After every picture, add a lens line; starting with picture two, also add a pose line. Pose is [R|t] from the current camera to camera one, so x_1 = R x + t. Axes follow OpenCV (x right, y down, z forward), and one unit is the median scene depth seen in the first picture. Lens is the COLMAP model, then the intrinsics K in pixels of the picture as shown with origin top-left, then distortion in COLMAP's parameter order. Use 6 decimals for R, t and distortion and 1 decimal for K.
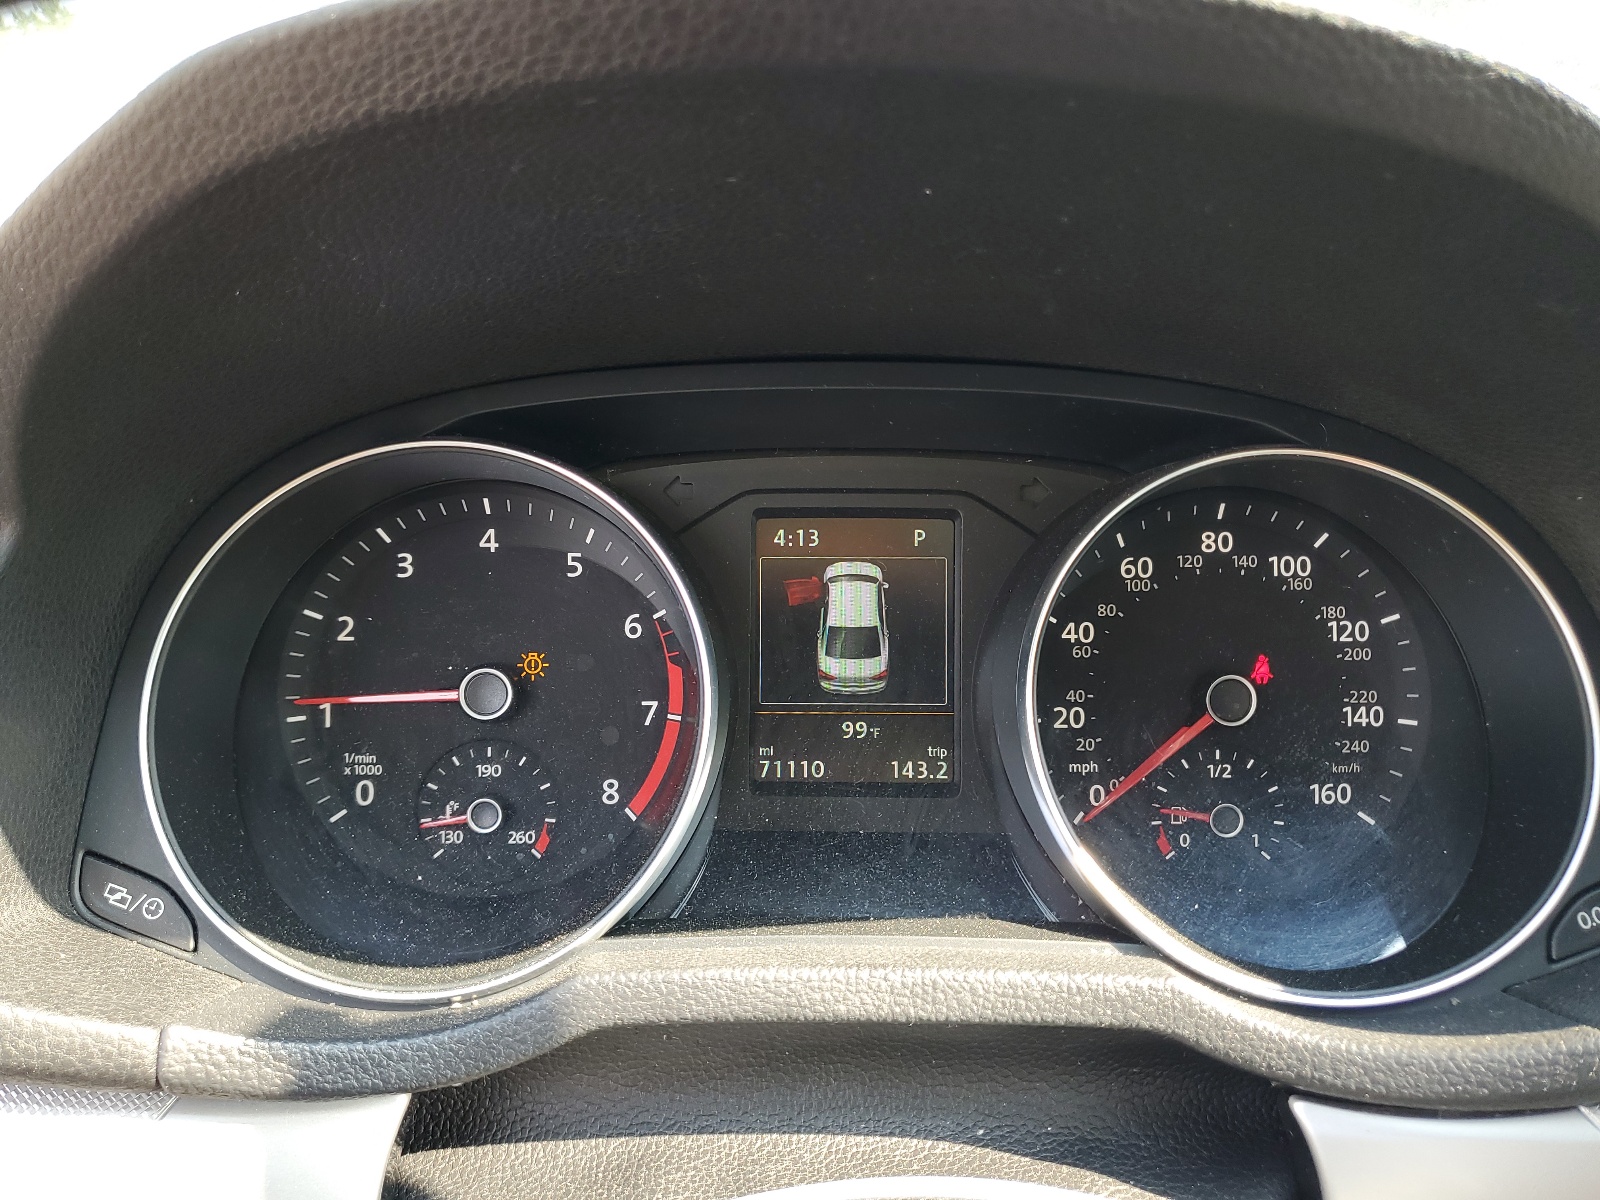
lens RADIAL K [[1211.4, 0, 803.1], [0, 1211.4, 601.1], [0, 0, 1]] dist [-0.005743, -0.001849]
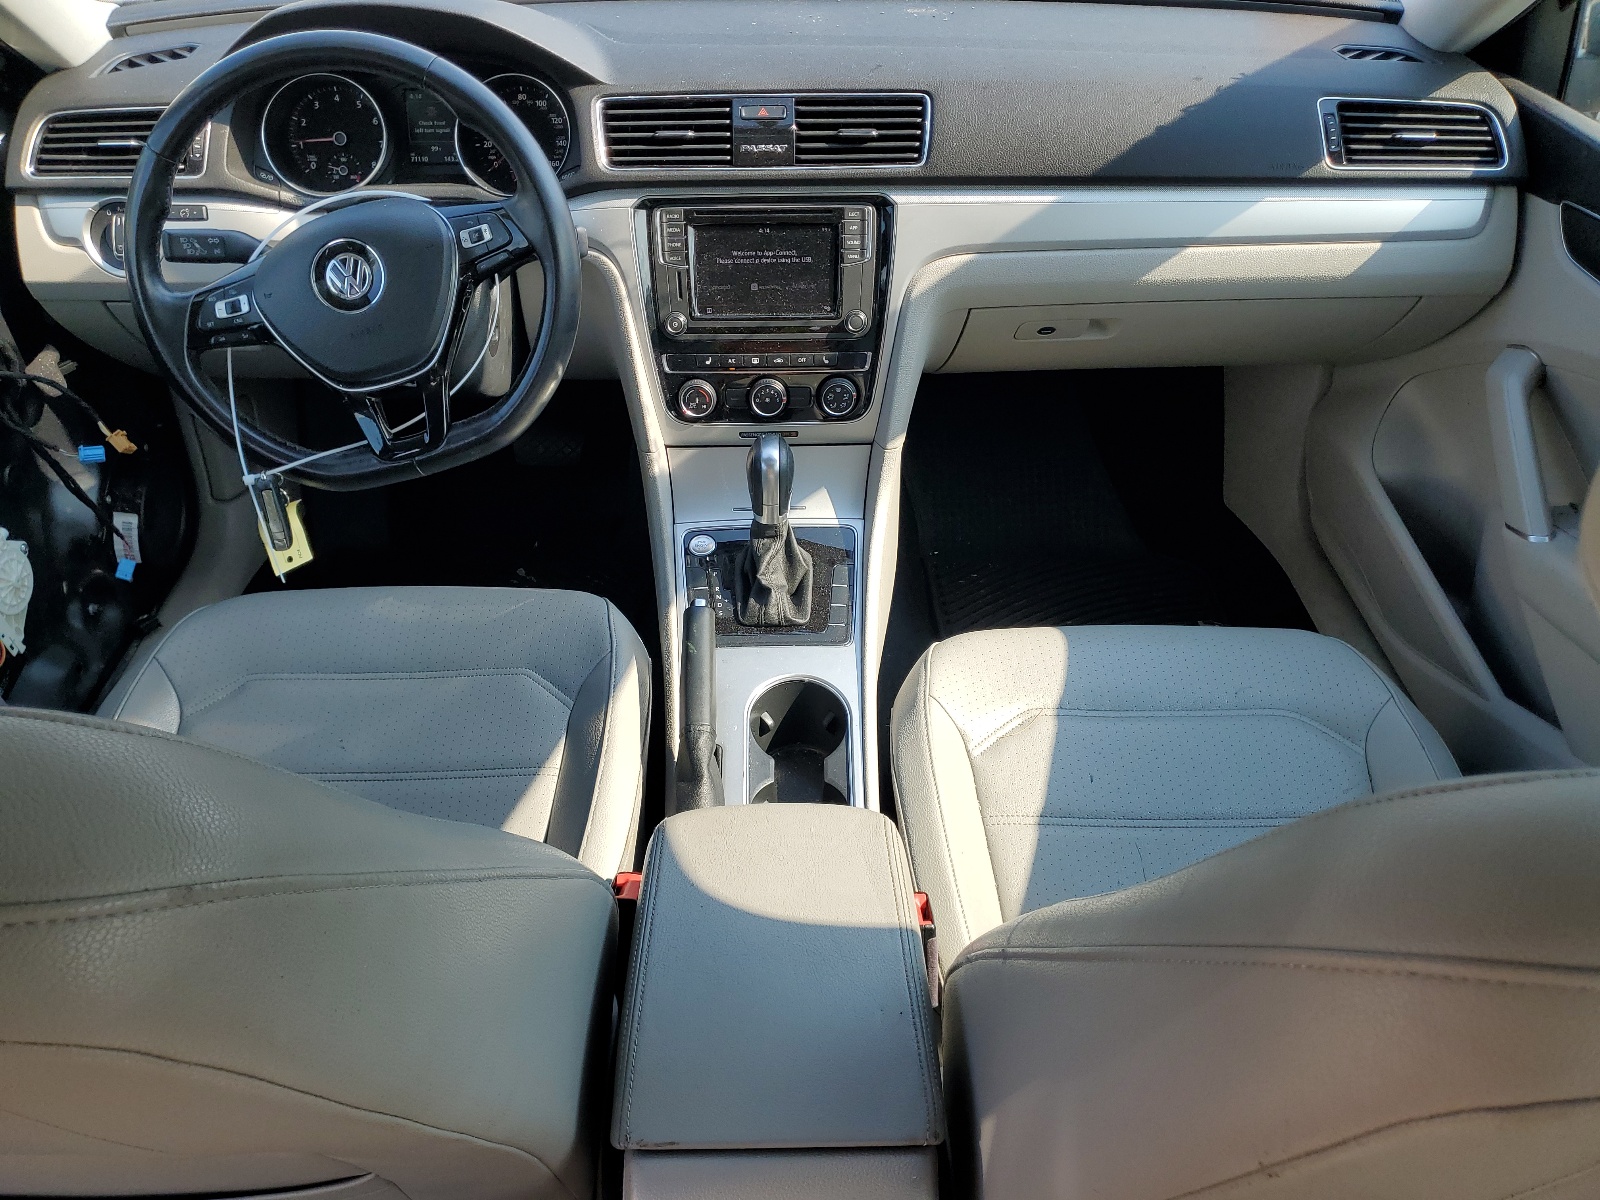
lens RADIAL K [[1211.4, 0, 794.6], [0, 1211.4, 602.0], [0, 0, 1]] dist [-0.005743, -0.001849]
pose [[0.999903, -0.010579, 0.009104, 1.195493], [0.007234, 0.950670, 0.310120, 0.304179], [-0.011936, -0.310024, 0.950654, -3.317958]]
